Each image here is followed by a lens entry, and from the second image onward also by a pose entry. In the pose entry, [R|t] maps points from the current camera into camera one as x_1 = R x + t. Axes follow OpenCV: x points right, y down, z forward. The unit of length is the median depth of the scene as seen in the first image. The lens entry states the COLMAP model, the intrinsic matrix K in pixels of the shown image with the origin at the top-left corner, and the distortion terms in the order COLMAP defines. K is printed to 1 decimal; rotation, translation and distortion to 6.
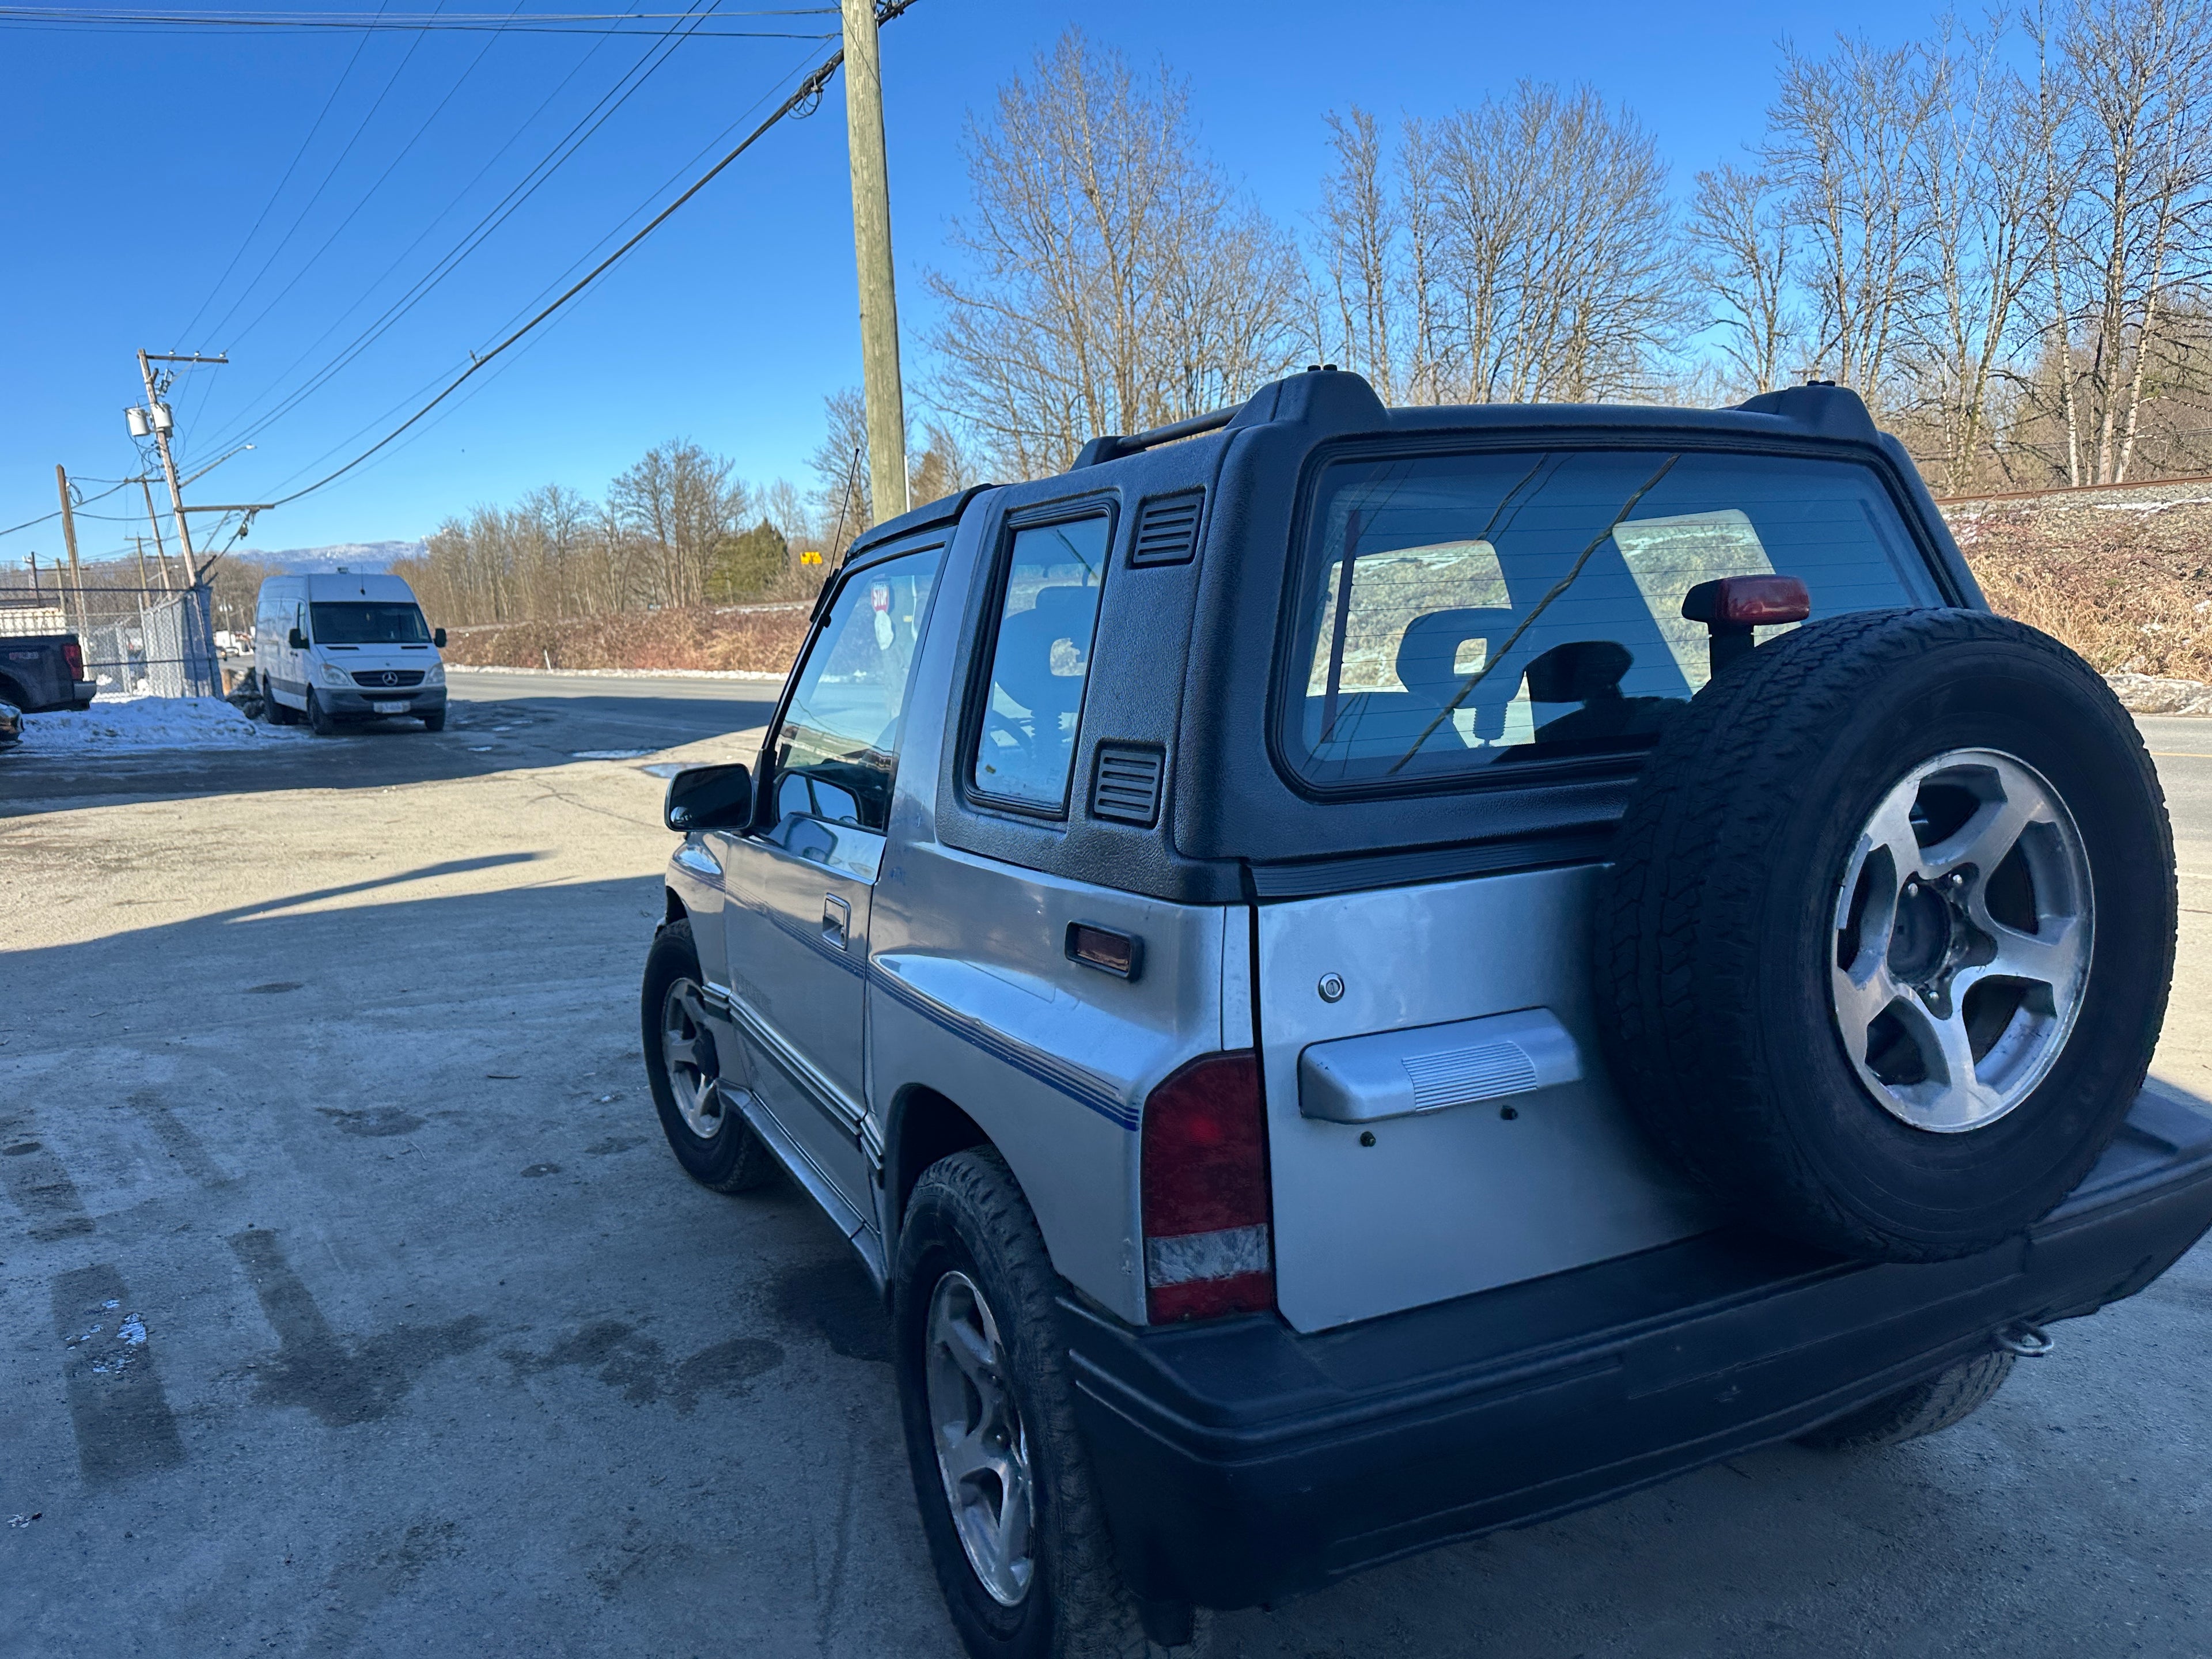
lens RADIAL K [[1555.2, 0, 1108.7], [0, 1555.2, 831.3], [0, 0, 1]] dist [0.031052, -0.037691]
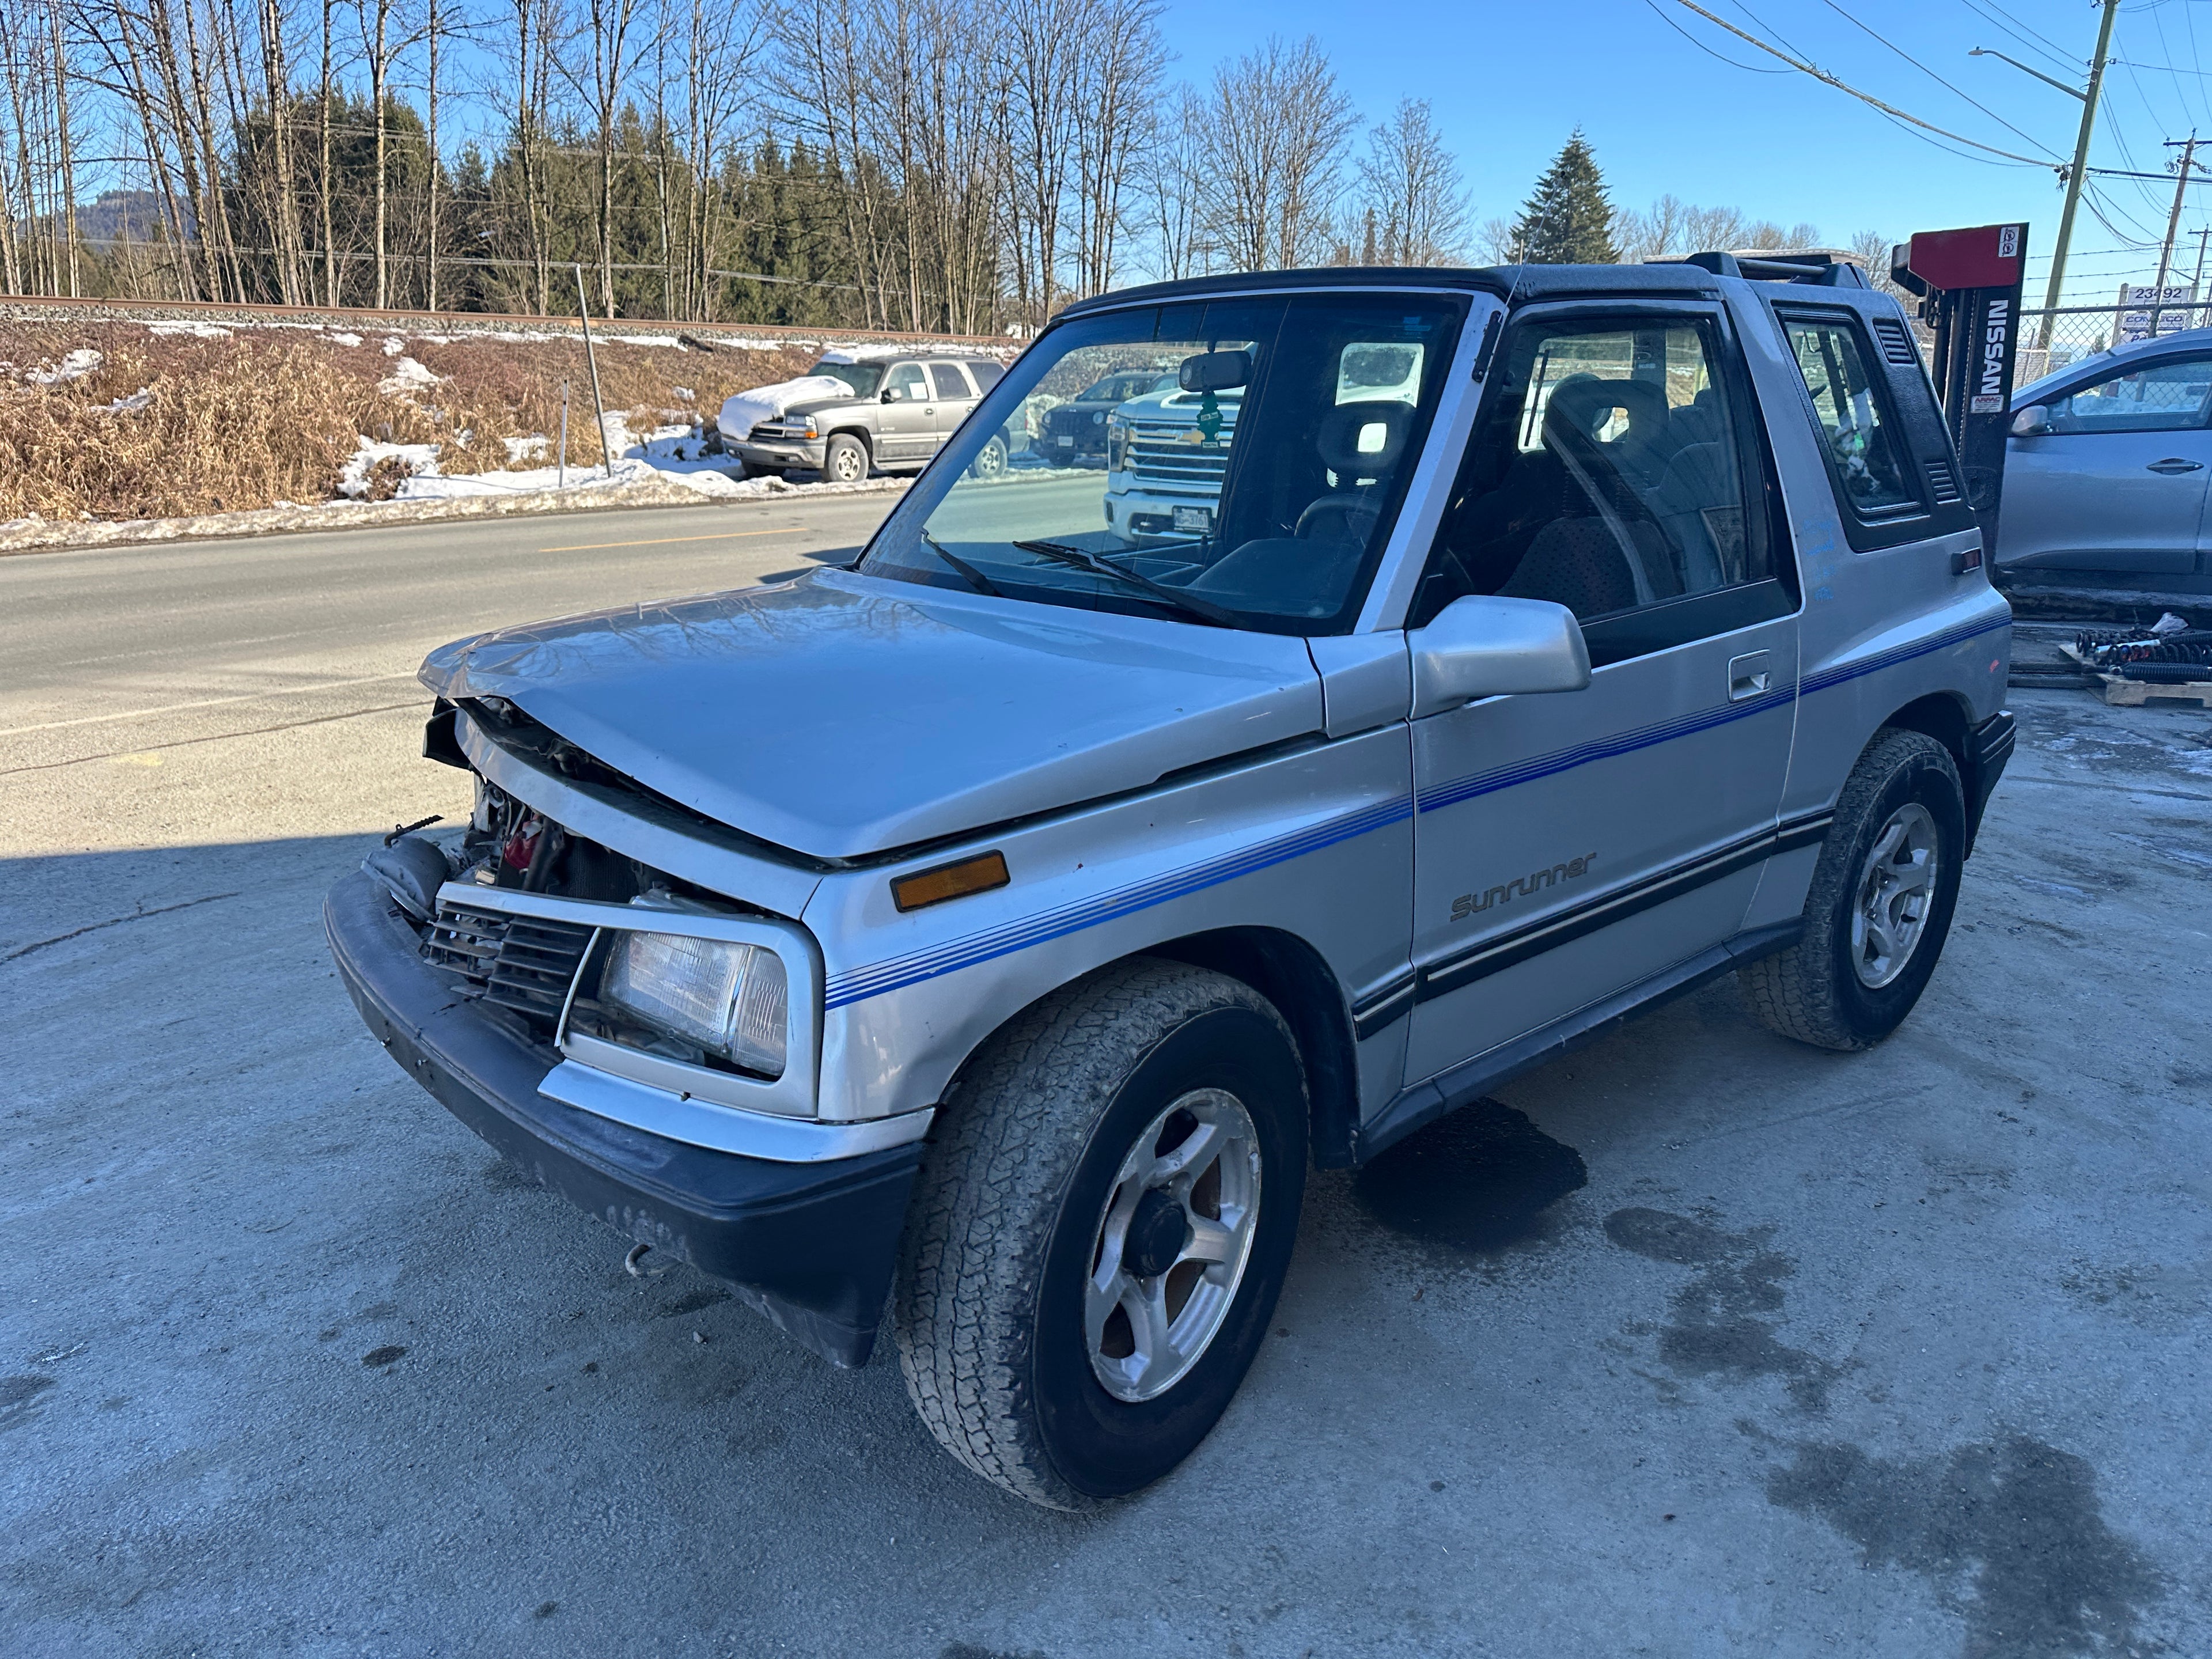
lens RADIAL K [[1555.2, 0, 1113.2], [0, 1555.2, 847.2], [0, 0, 1]] dist [0.031052, -0.037691]
pose [[-0.285958, -0.225796, 0.931259, -0.896922], [0.144189, 0.950637, 0.274770, -0.155879], [-0.947332, 0.212850, -0.239285, 1.408175]]
